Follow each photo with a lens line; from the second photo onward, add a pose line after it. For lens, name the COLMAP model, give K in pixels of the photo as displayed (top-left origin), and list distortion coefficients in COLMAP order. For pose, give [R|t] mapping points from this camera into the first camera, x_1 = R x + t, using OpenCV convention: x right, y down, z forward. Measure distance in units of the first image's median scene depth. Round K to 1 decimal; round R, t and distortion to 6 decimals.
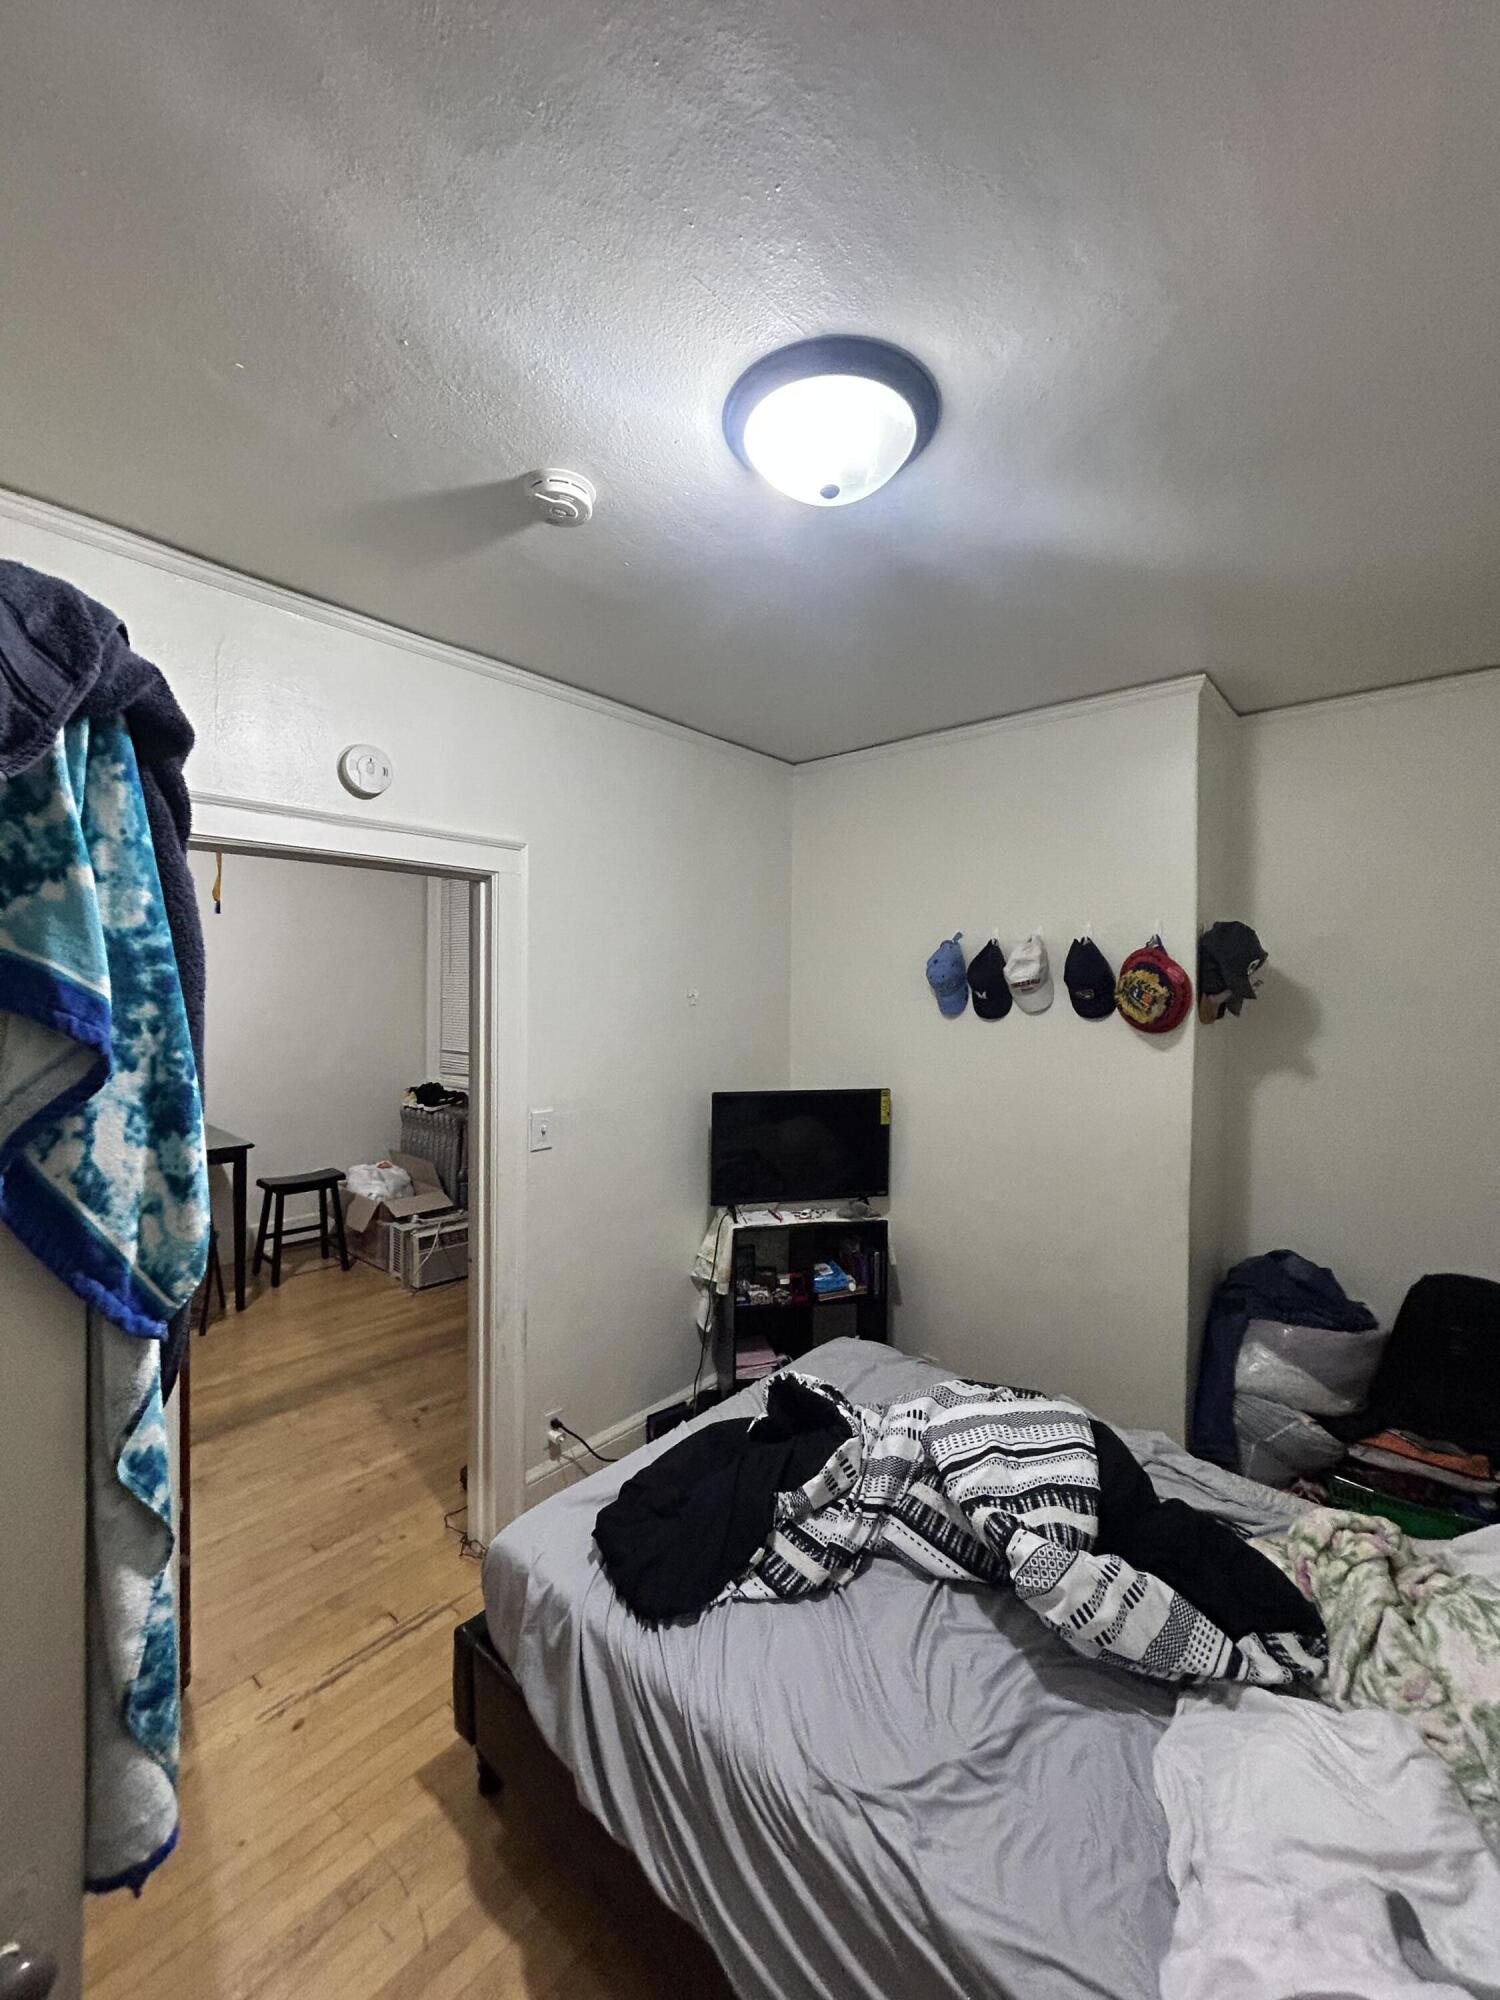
lens RADIAL K [[803.5, 0, 758.3], [0, 803.5, 996.0], [0, 0, 1]] dist [0.002802, 0.000157]
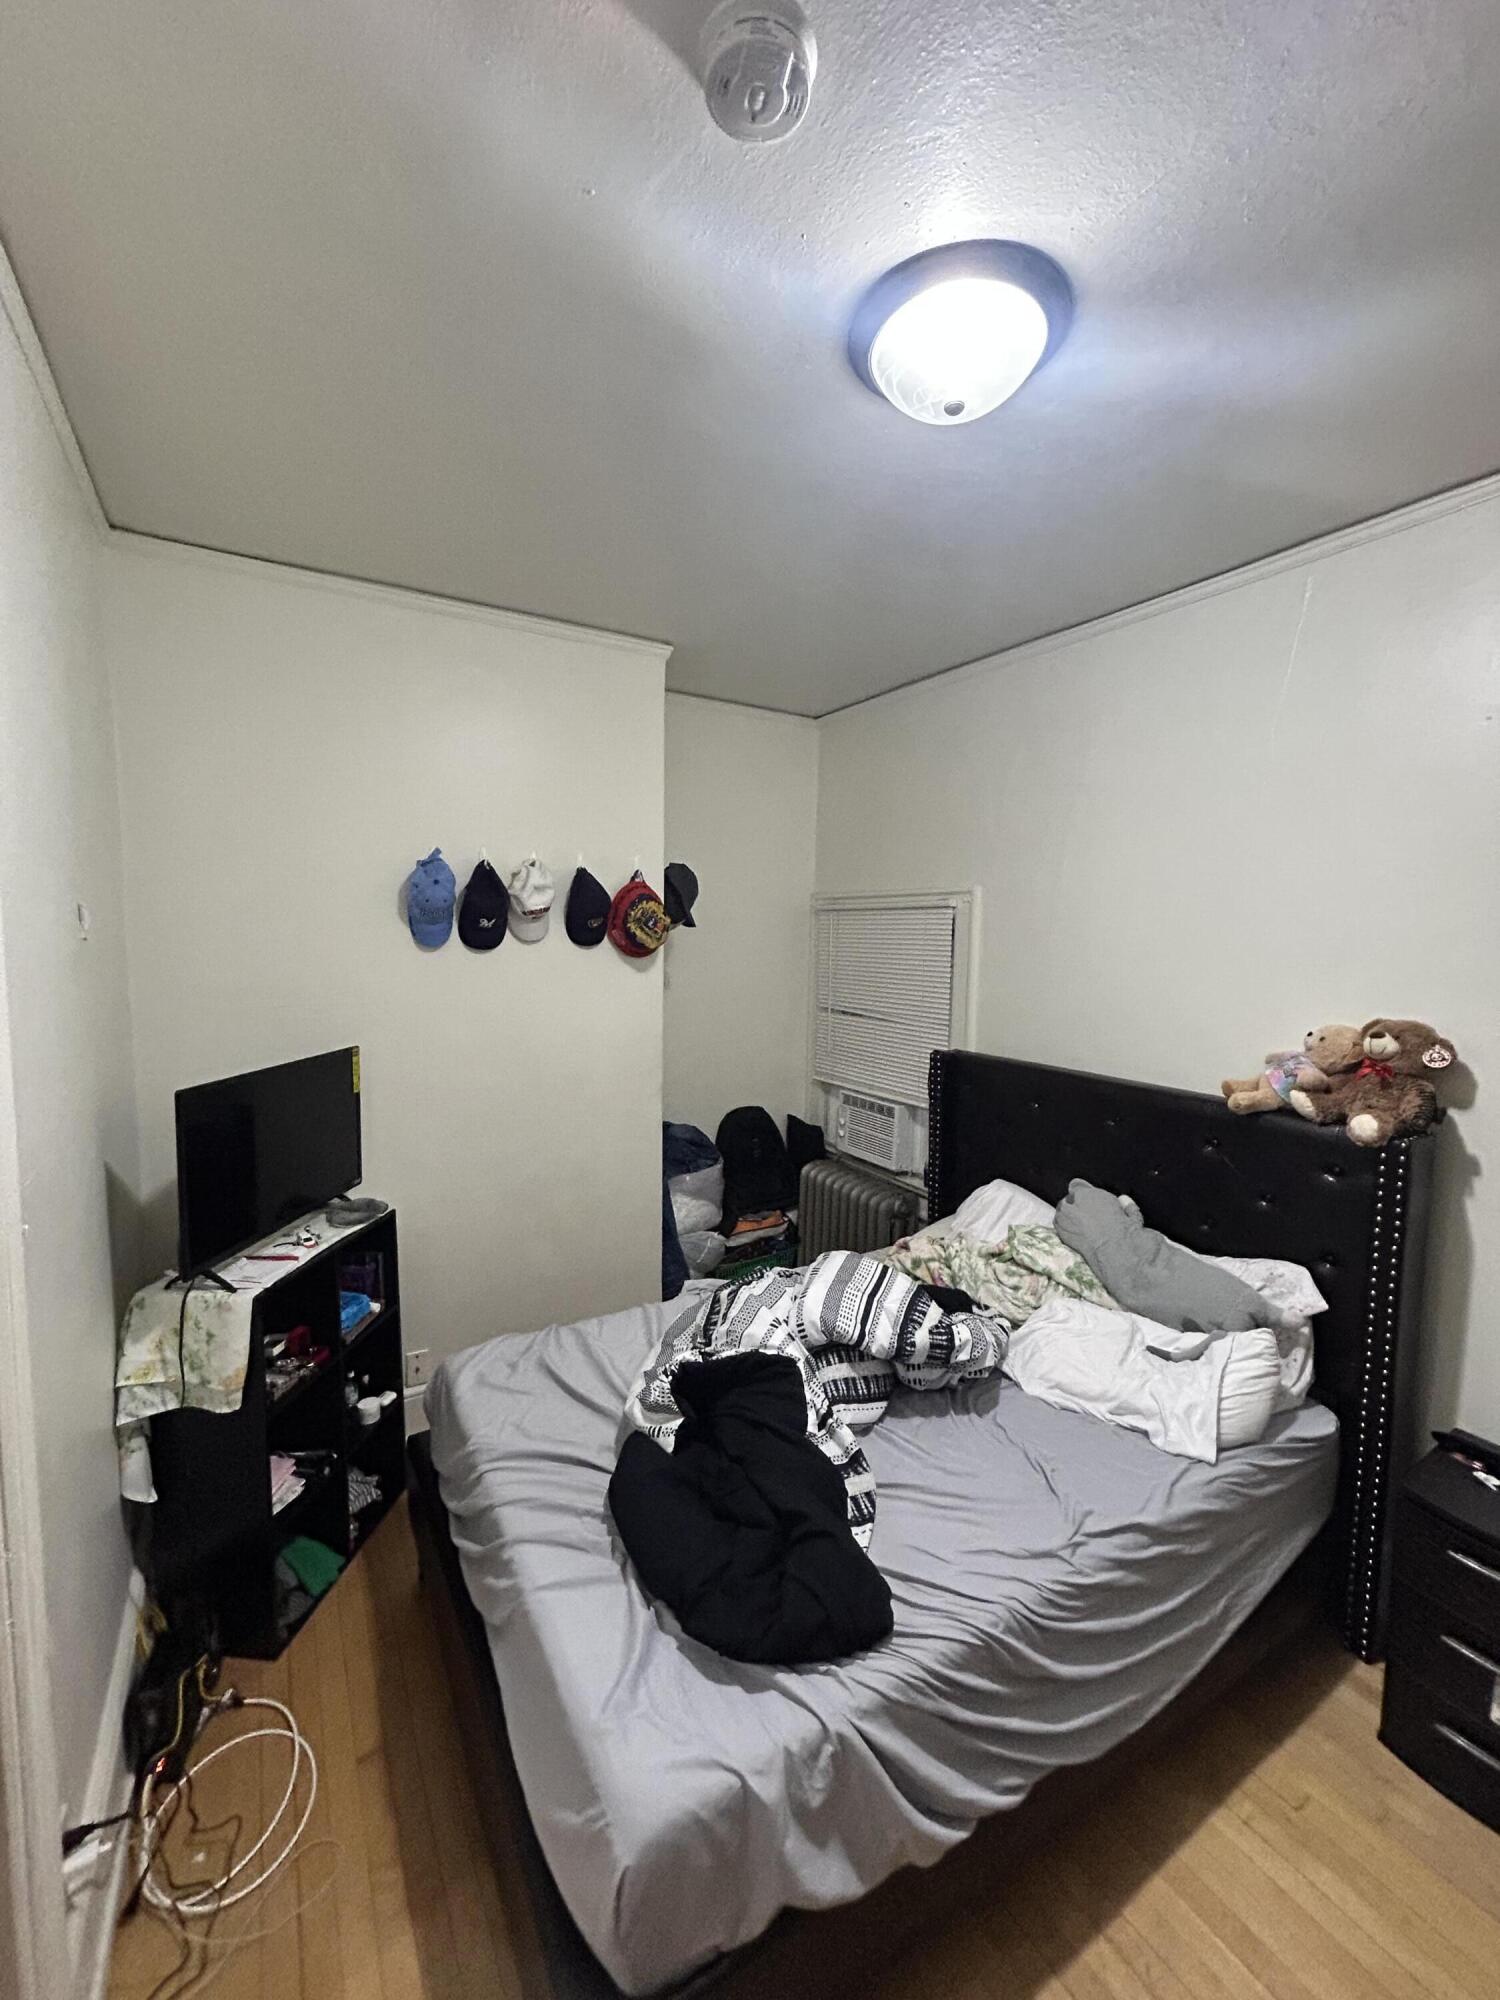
lens RADIAL K [[803.5, 0, 755.3], [0, 803.5, 1000.5], [0, 0, 1]] dist [0.002802, 0.000157]
pose [[0.313021, -0.088490, 0.945615, -0.544304], [0.000042, 0.995651, 0.093158, 0.001443], [-0.949746, -0.029121, 0.311664, 0.502773]]
